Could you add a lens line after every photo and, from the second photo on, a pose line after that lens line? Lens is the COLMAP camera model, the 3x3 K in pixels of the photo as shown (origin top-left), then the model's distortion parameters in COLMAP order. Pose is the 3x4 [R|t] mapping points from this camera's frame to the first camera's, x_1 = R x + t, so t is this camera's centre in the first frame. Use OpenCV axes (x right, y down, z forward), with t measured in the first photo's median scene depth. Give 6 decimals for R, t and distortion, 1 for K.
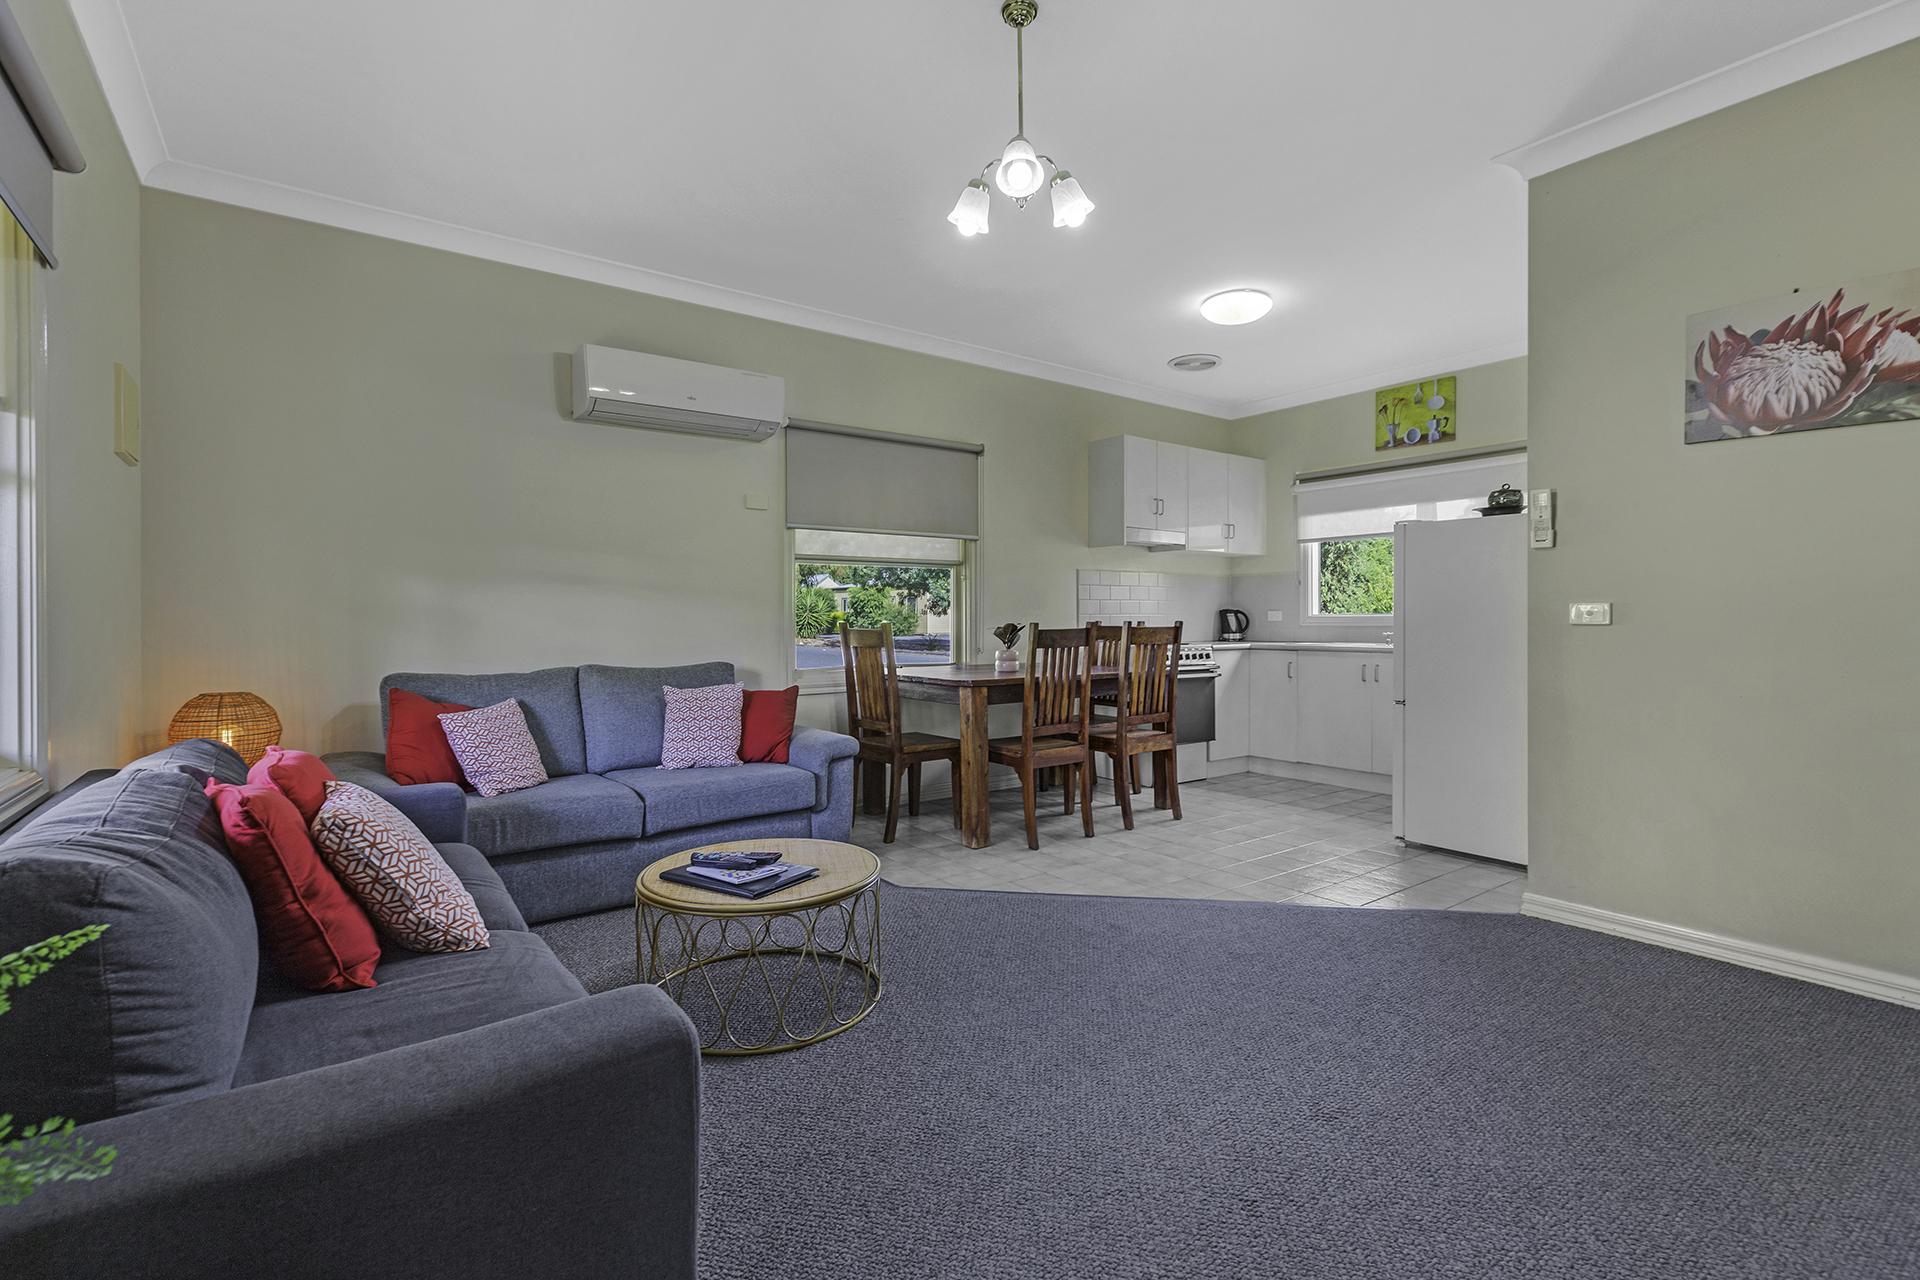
lens RADIAL K [[863.4, 0, 947.4], [0, 863.4, 622.7], [0, 0, 1]] dist [0.012049, -0.000202]
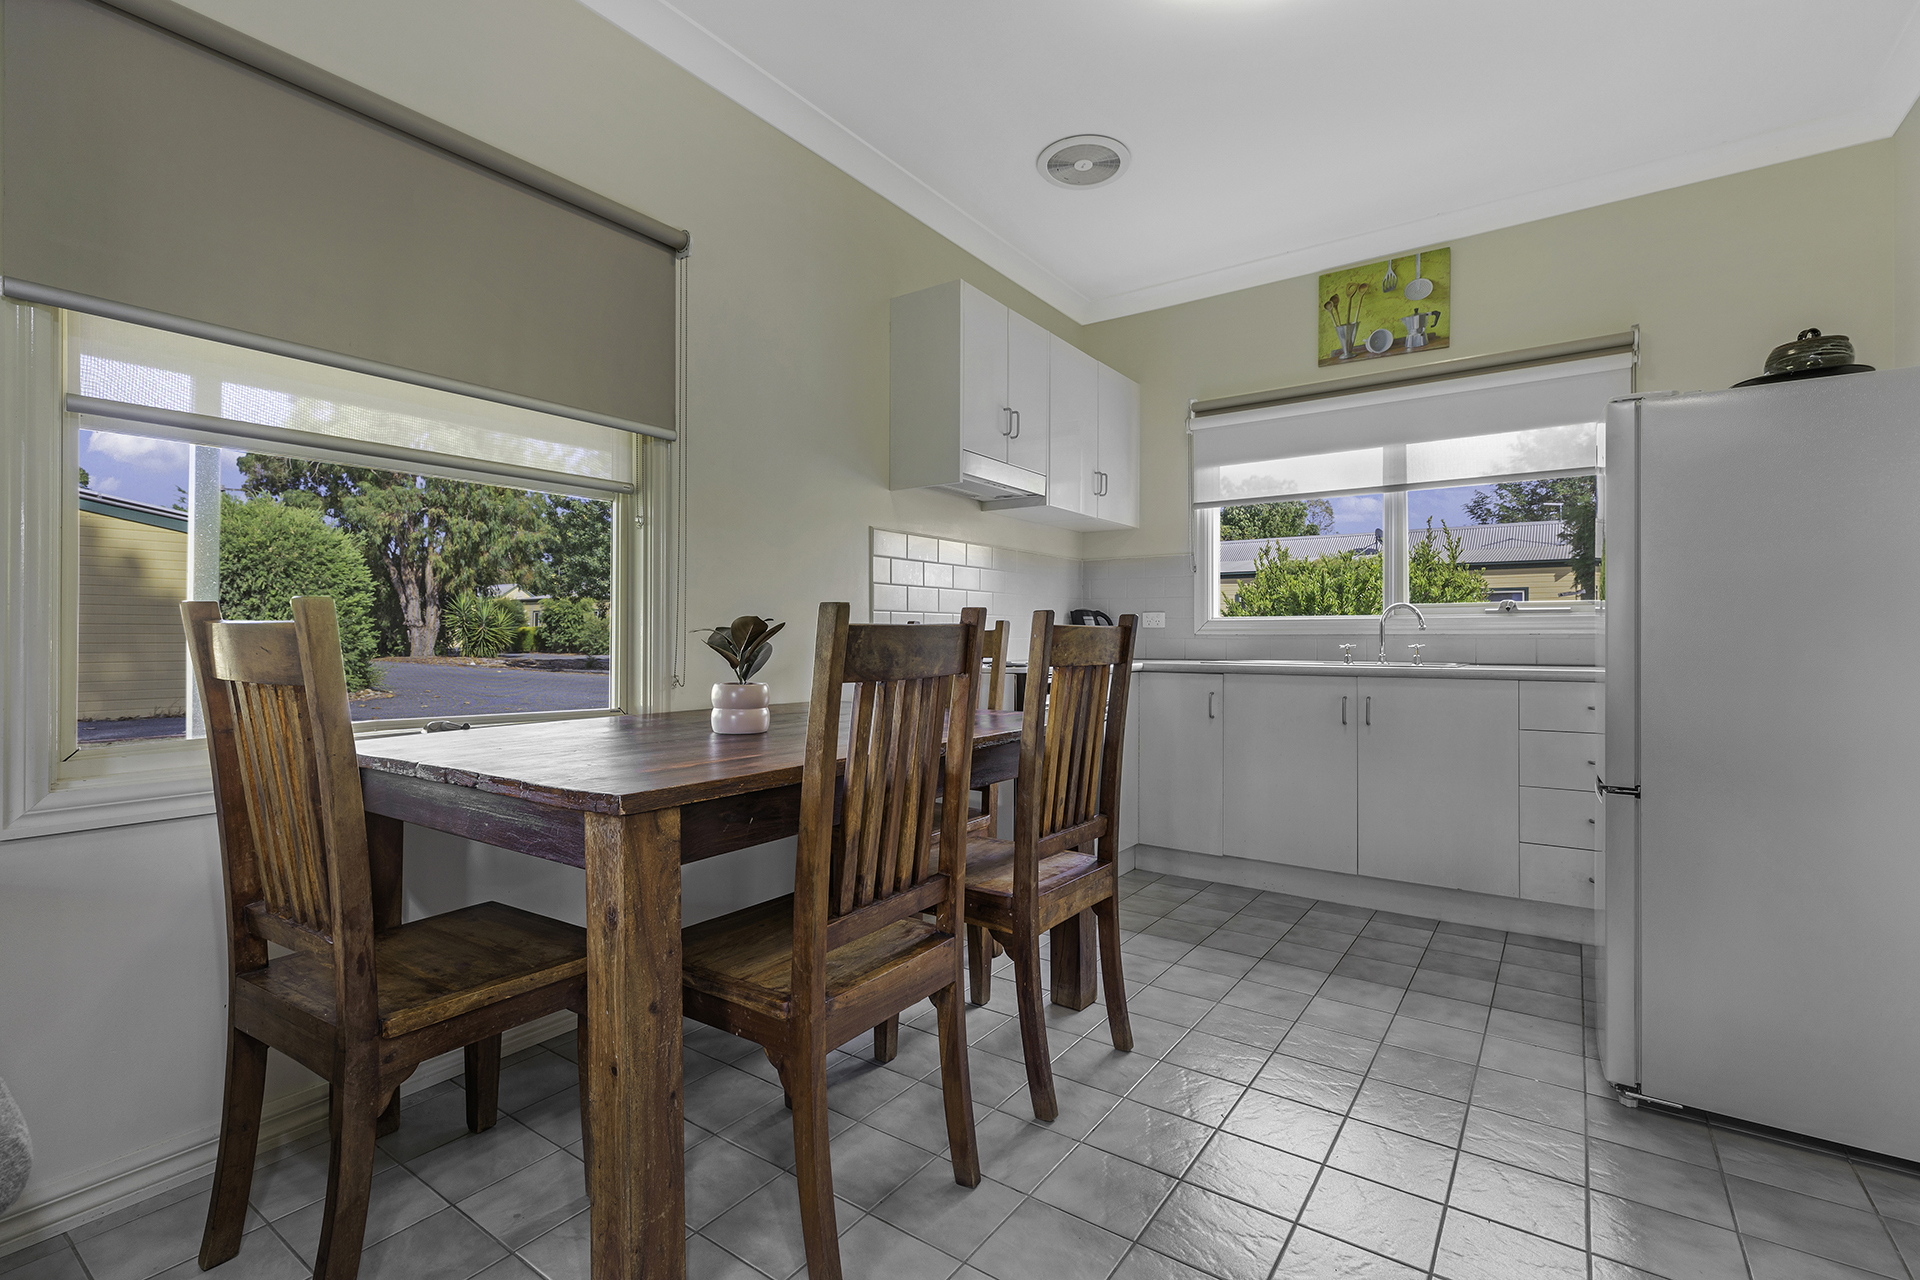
lens RADIAL K [[863.4, 0, 958.6], [0, 863.4, 631.6], [0, 0, 1]] dist [0.012049, -0.000202]
pose [[0.946176, 0.006215, 0.323594, 0.028309], [-0.002860, 0.999937, -0.010843, 0.009795], [-0.323641, 0.009334, 0.946134, 0.478713]]
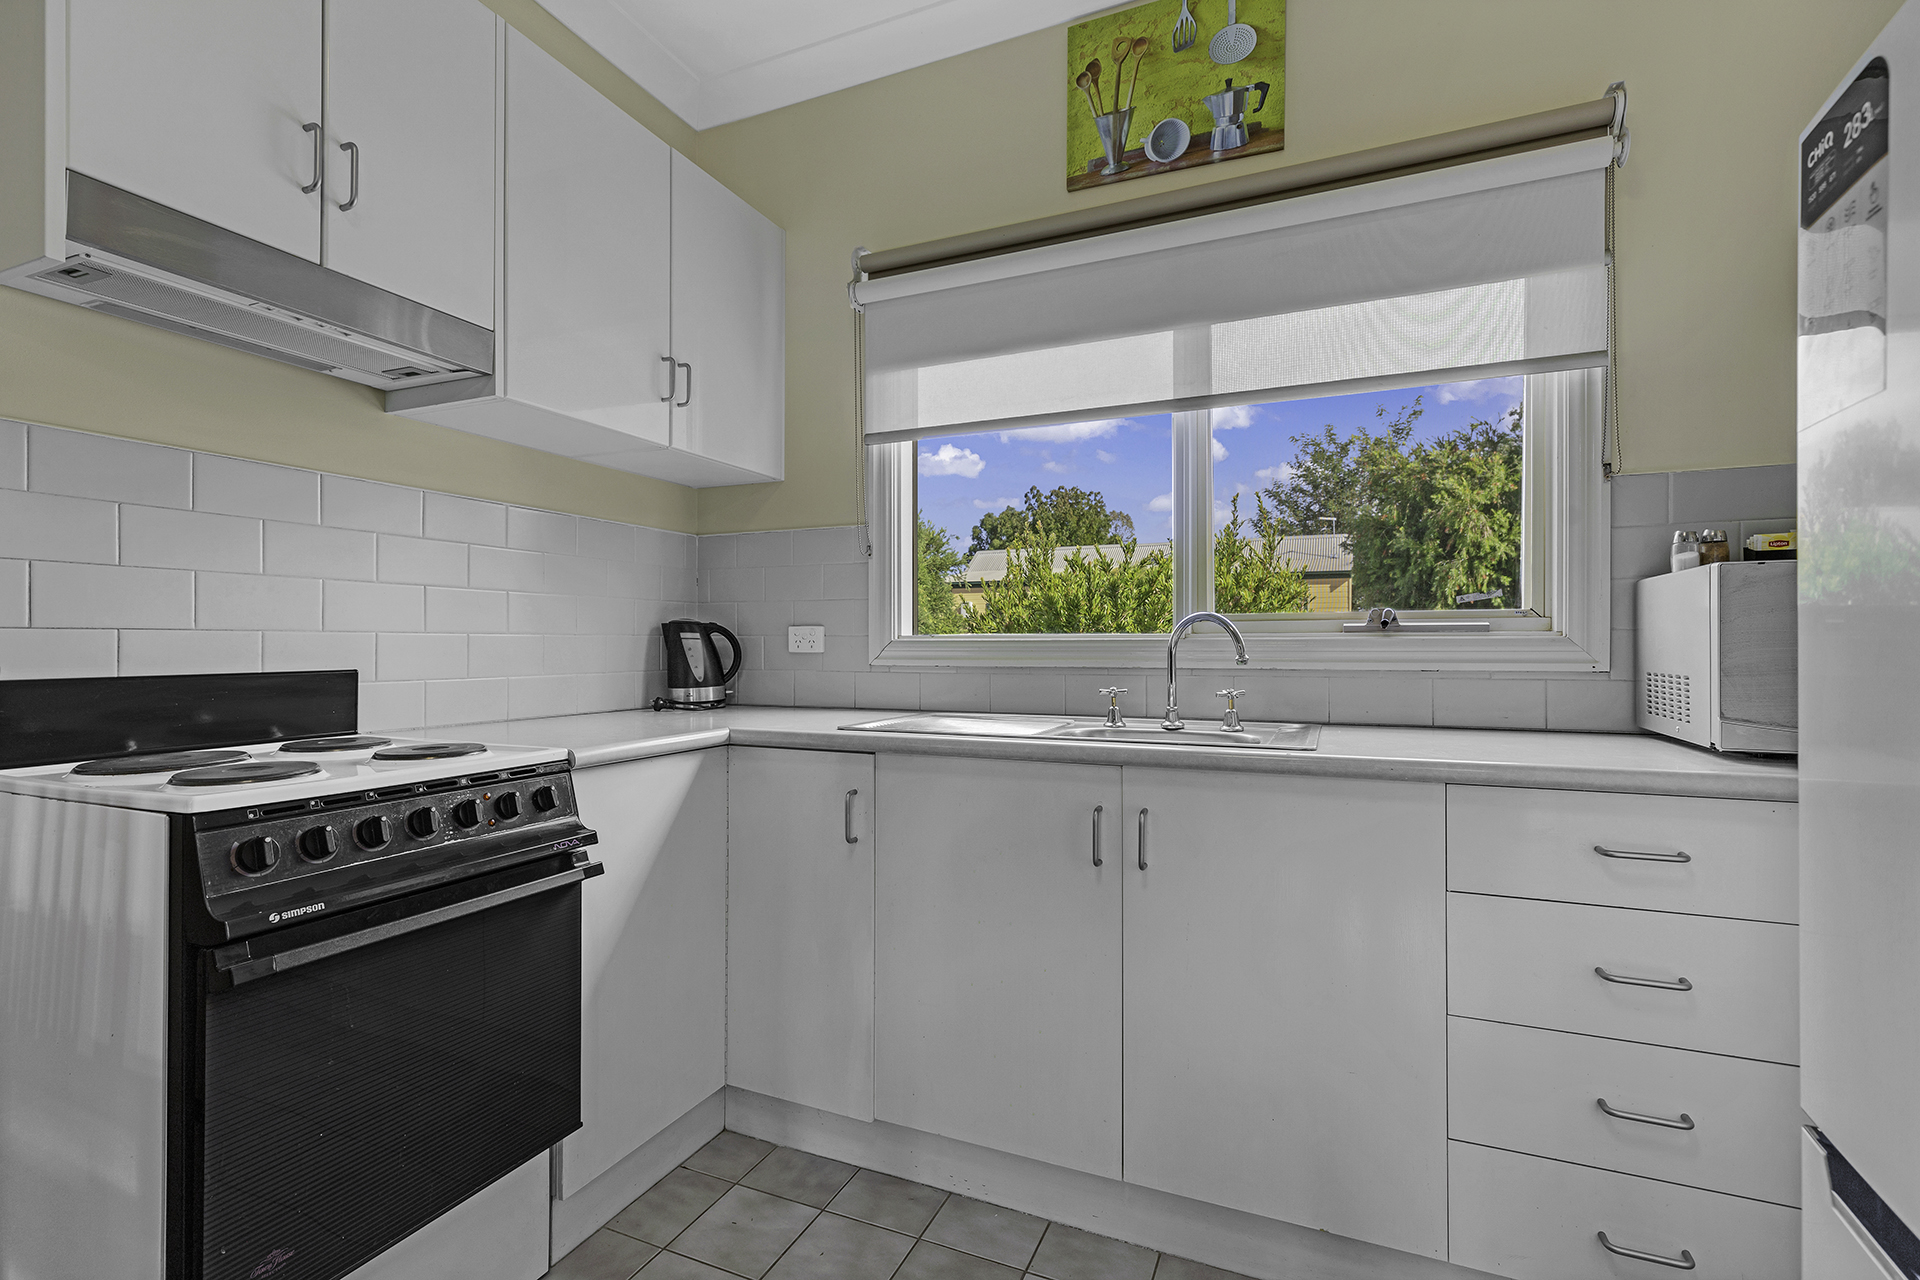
lens RADIAL K [[863.4, 0, 966.2], [0, 863.4, 642.2], [0, 0, 1]] dist [0.012049, -0.000202]
pose [[0.854518, 0.004572, 0.519402, 0.272352], [-0.000366, 0.999966, -0.008201, -0.003898], [-0.519422, 0.006818, 0.854491, 0.720694]]
